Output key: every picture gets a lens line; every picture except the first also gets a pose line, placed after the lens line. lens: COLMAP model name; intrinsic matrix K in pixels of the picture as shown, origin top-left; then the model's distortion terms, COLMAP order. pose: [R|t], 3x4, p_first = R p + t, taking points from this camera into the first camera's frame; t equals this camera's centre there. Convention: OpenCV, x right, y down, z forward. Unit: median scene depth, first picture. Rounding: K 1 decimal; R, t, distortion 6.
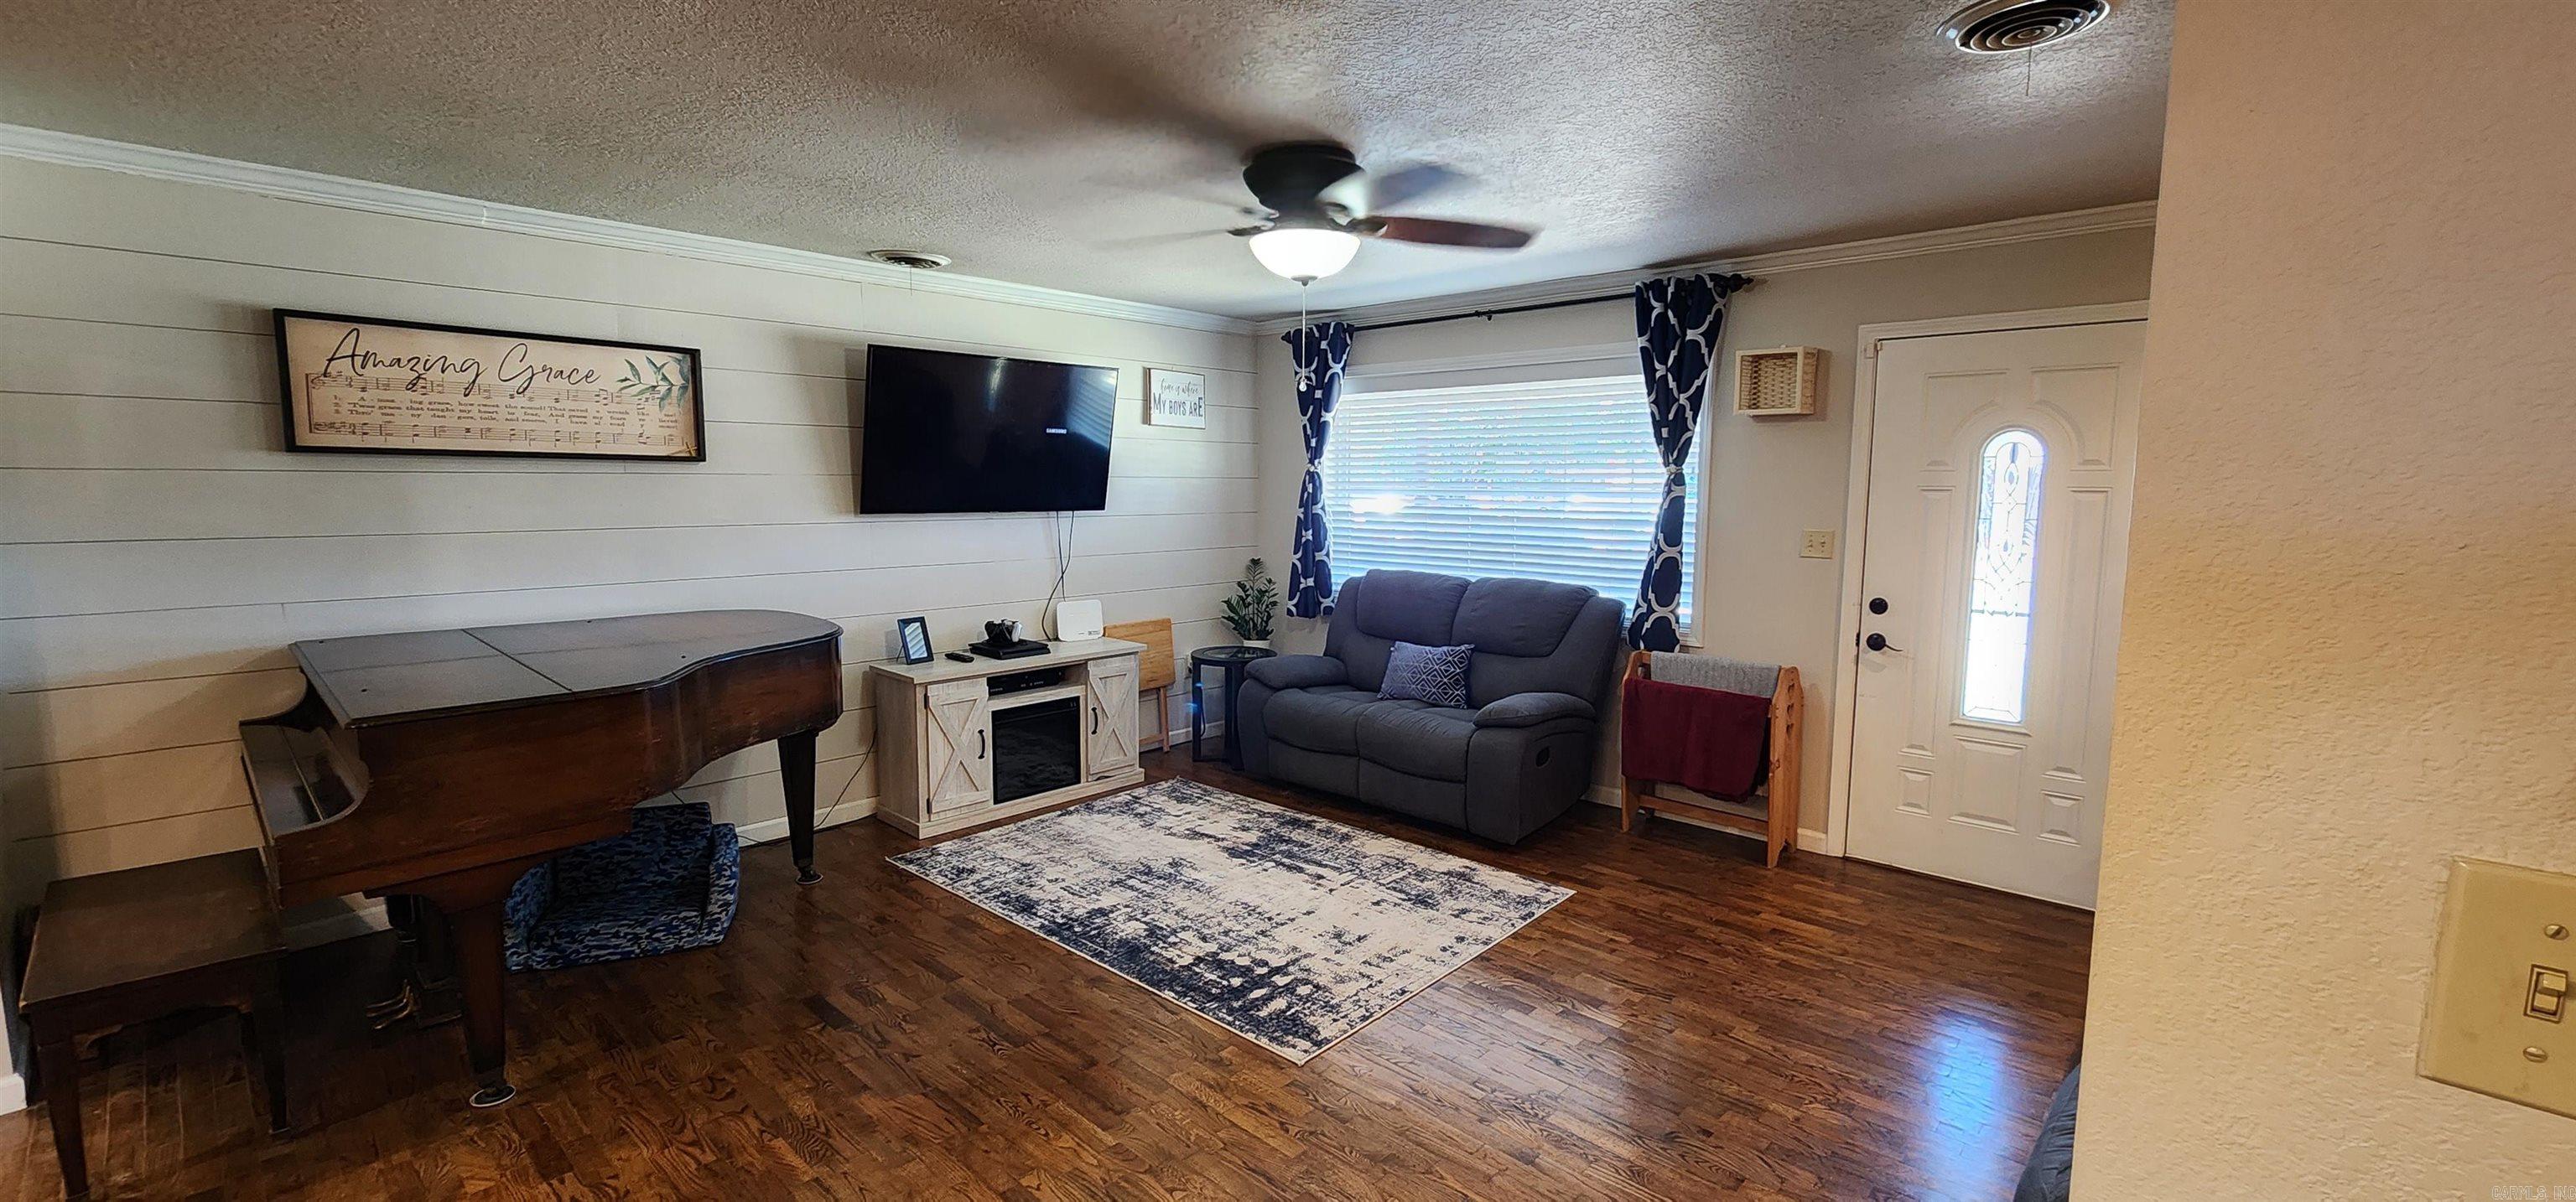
lens RADIAL K [[1056.7, 0, 1291.4], [0, 1056.7, 599.2], [0, 0, 1]] dist [0.002297, -0.000133]
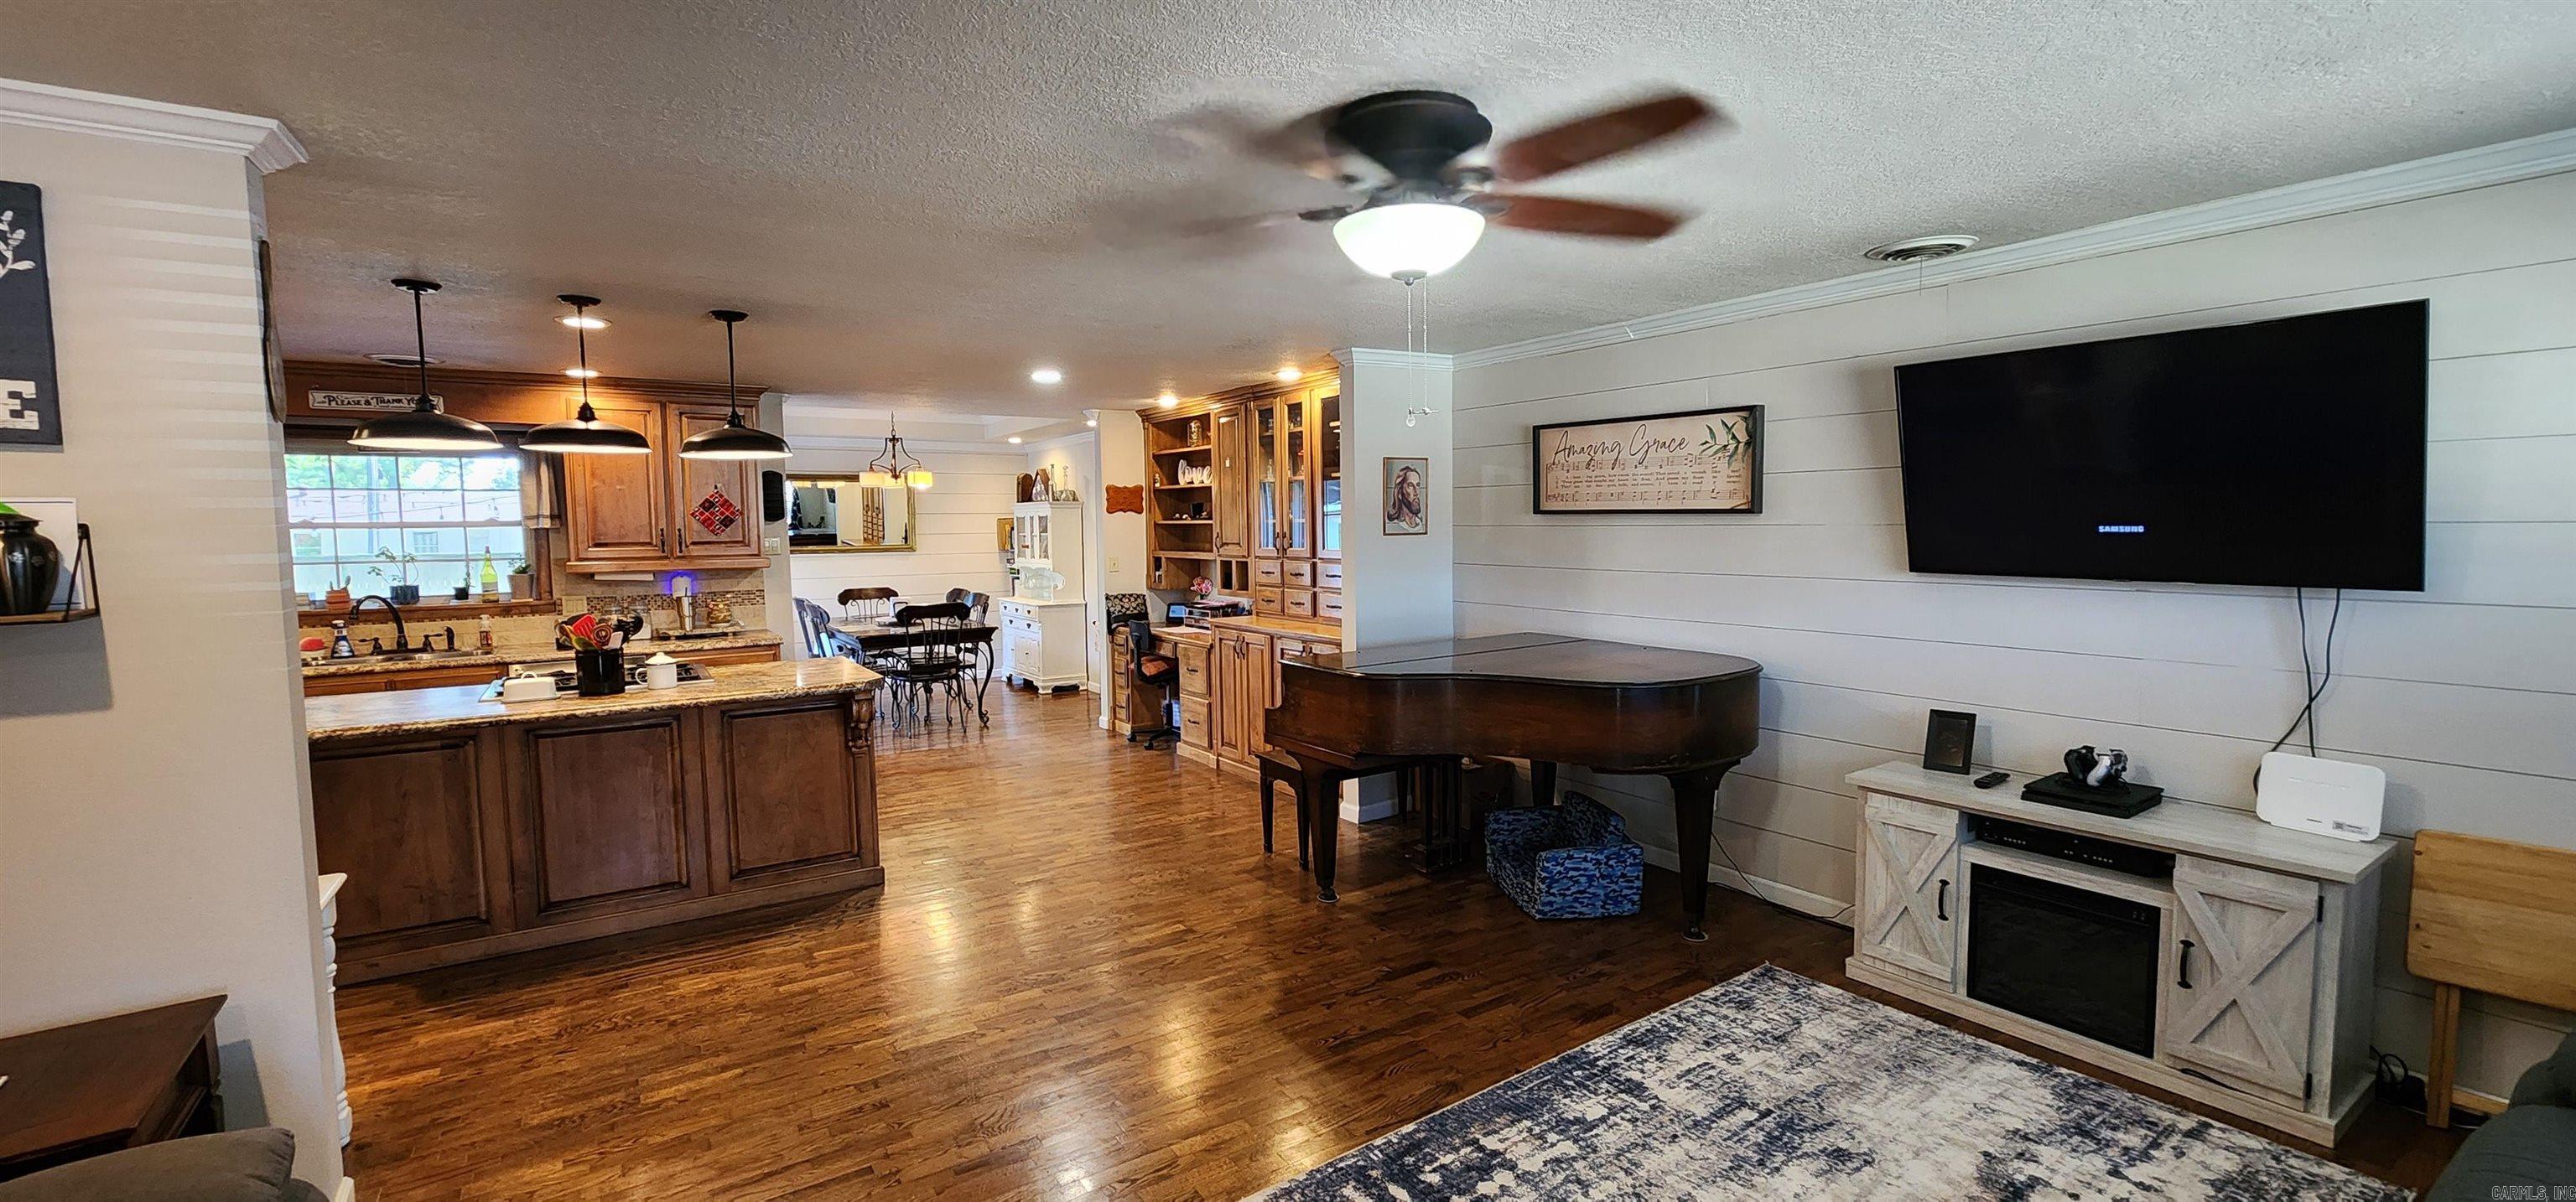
lens RADIAL K [[1056.7, 0, 1291.4], [0, 1056.7, 599.2], [0, 0, 1]] dist [0.002297, -0.000133]
pose [[-0.228611, 0.071632, -0.970879, 0.556020], [-0.095751, 0.990799, 0.095648, -0.103326], [0.968798, 0.114829, -0.219648, 0.805109]]
